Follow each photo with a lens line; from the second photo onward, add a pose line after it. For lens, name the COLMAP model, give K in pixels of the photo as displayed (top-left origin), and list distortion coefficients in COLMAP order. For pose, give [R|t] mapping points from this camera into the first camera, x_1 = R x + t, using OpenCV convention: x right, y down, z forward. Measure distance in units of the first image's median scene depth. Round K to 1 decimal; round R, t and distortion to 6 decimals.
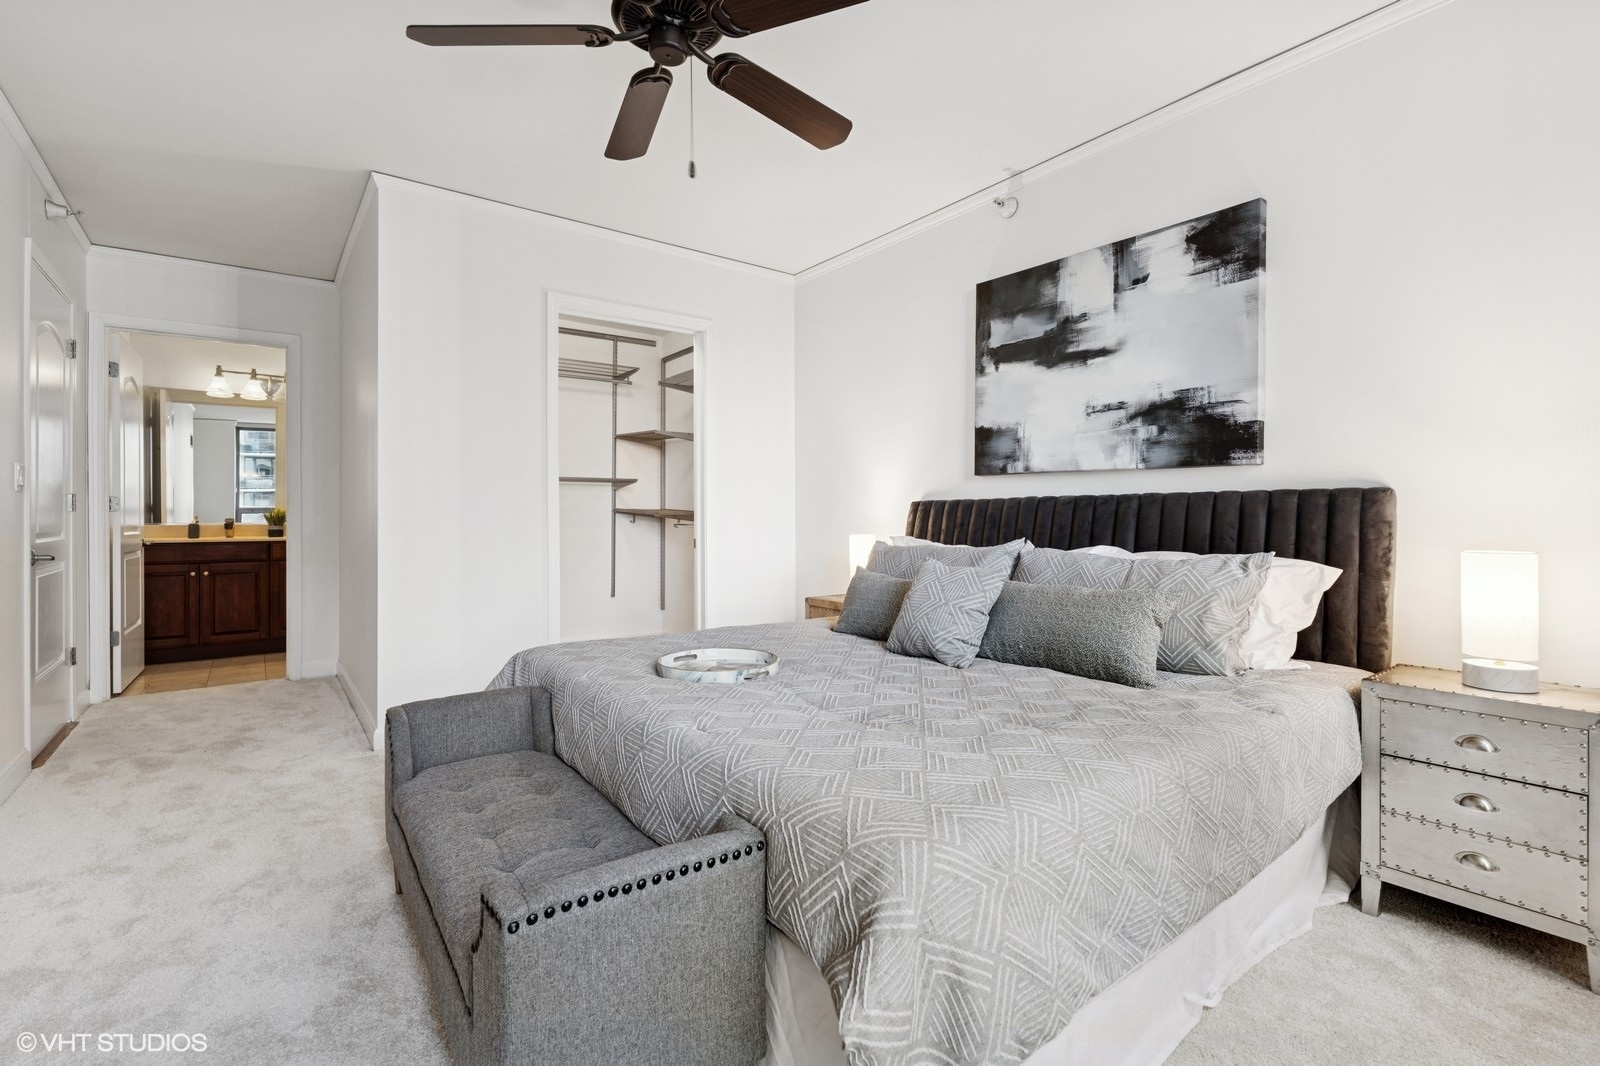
lens RADIAL K [[732.5, 0, 798.2], [0, 732.5, 533.3], [0, 0, 1]] dist [-0.011288, 0.004639]
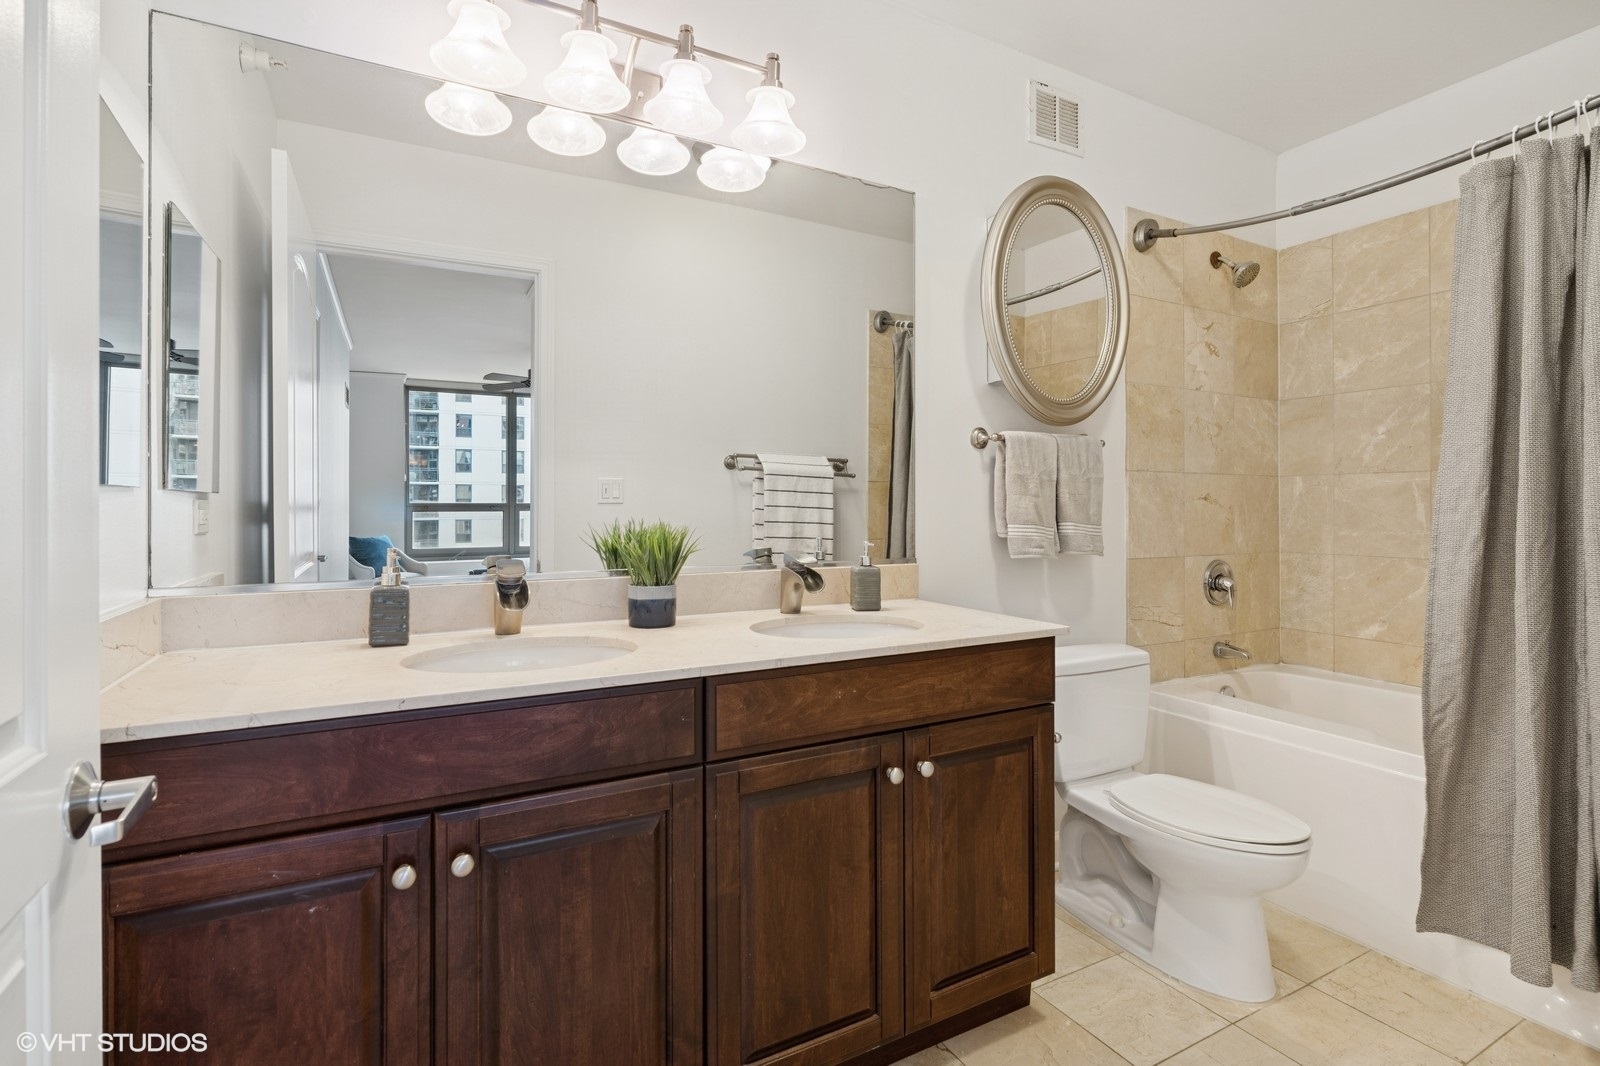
lens RADIAL K [[755.7, 0, 802.7], [0, 755.7, 520.8], [0, 0, 1]] dist [0.002078, 0.000094]
pose [[0.989907, -0.001230, -0.141710, -0.750318], [0.000490, 0.999986, -0.005254, -0.040486], [0.141715, 0.005132, 0.989894, 0.877151]]
